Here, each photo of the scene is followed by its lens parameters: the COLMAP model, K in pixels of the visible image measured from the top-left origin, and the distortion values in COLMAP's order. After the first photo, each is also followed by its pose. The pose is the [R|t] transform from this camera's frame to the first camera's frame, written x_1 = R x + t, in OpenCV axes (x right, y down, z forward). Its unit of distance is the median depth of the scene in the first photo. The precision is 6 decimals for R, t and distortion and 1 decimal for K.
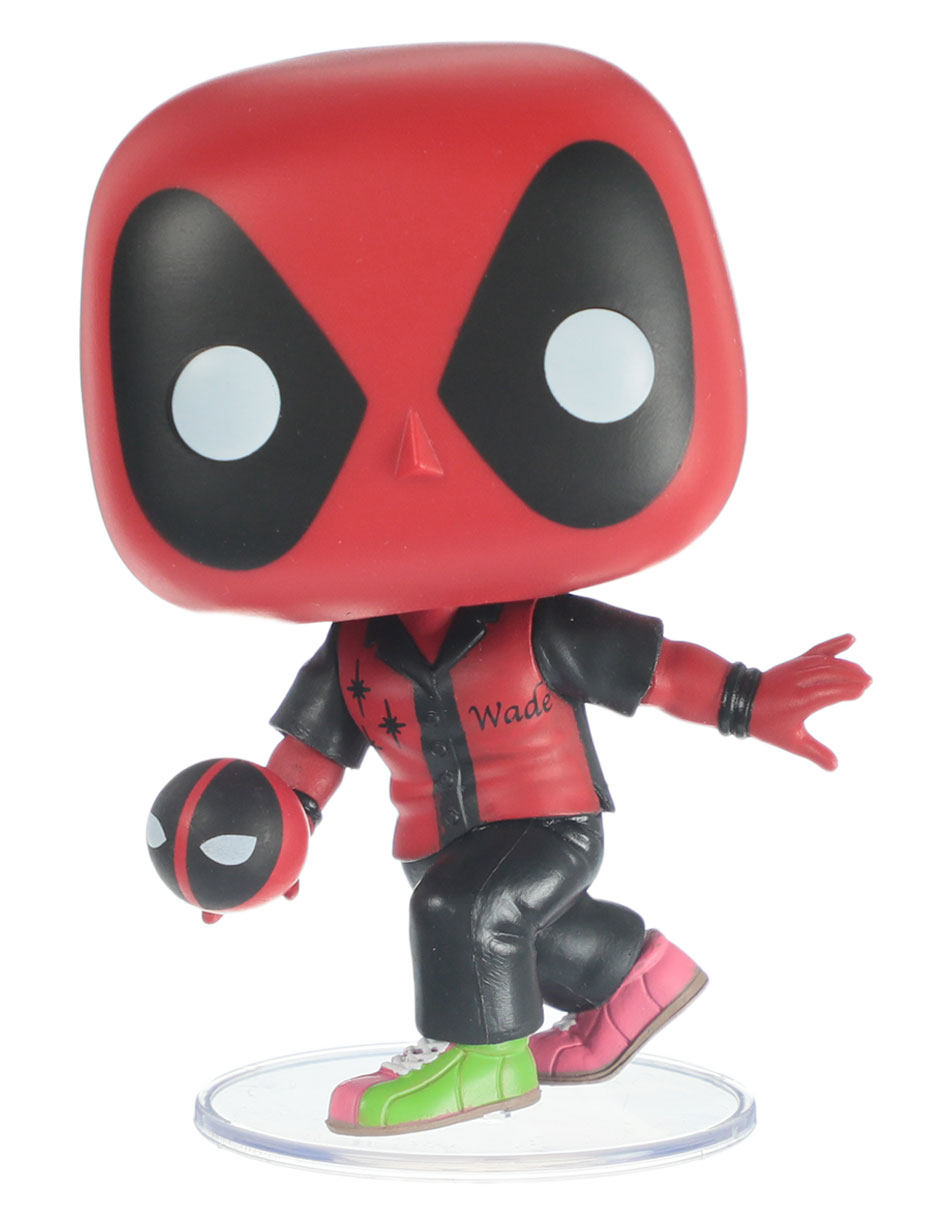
lens RADIAL K [[4563.8, 0, 476.0], [0, 4563.8, 616.2], [0, 0, 1]] dist [0.507699, 0.000000]
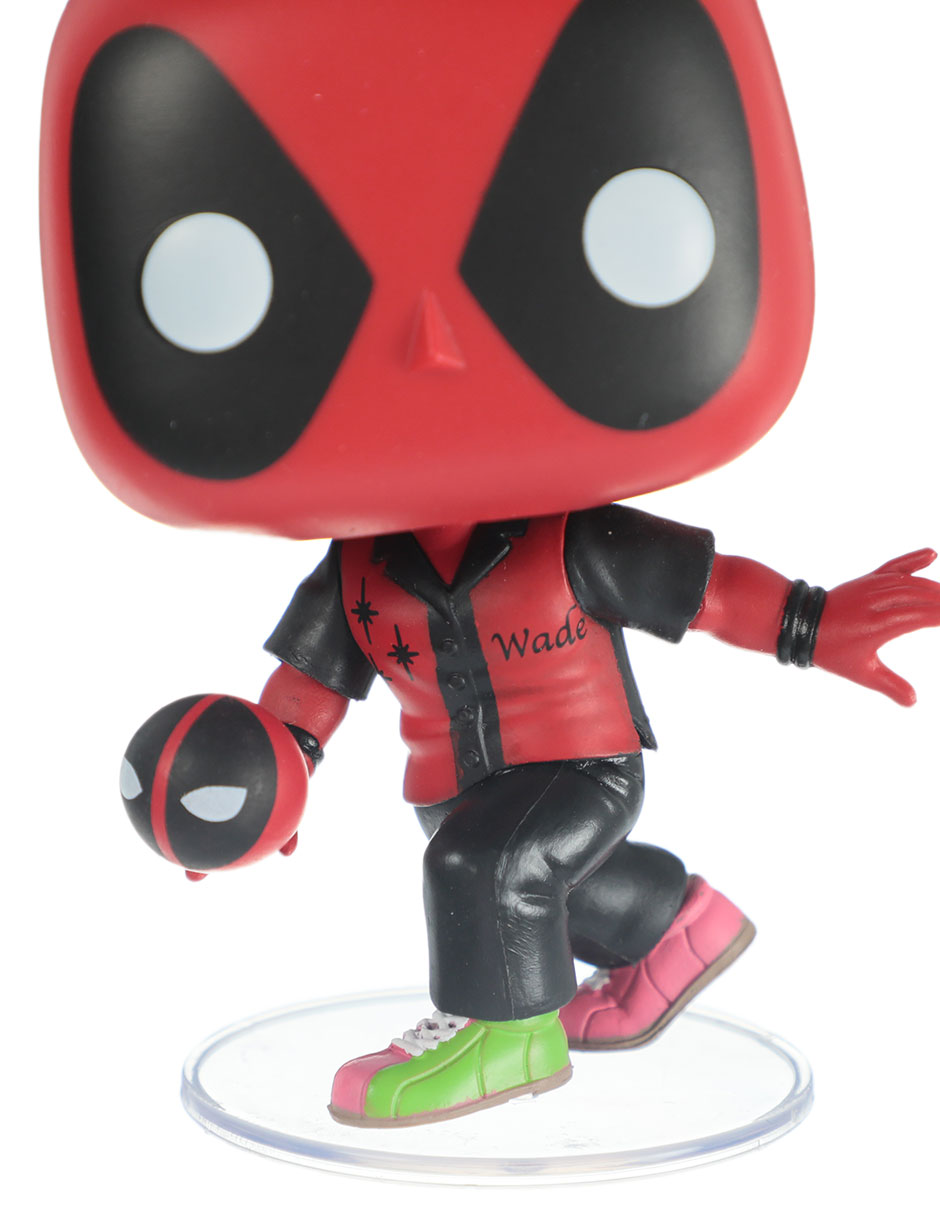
lens RADIAL K [[4563.8, 0, 463.4], [0, 4563.8, 613.0], [0, 0, 1]] dist [0.507699, 0.000000]
pose [[0.999990, -0.000758, -0.004412, -0.003057], [0.000866, 0.999703, 0.024343, -0.005191], [0.004393, -0.024347, 0.999694, 0.129938]]
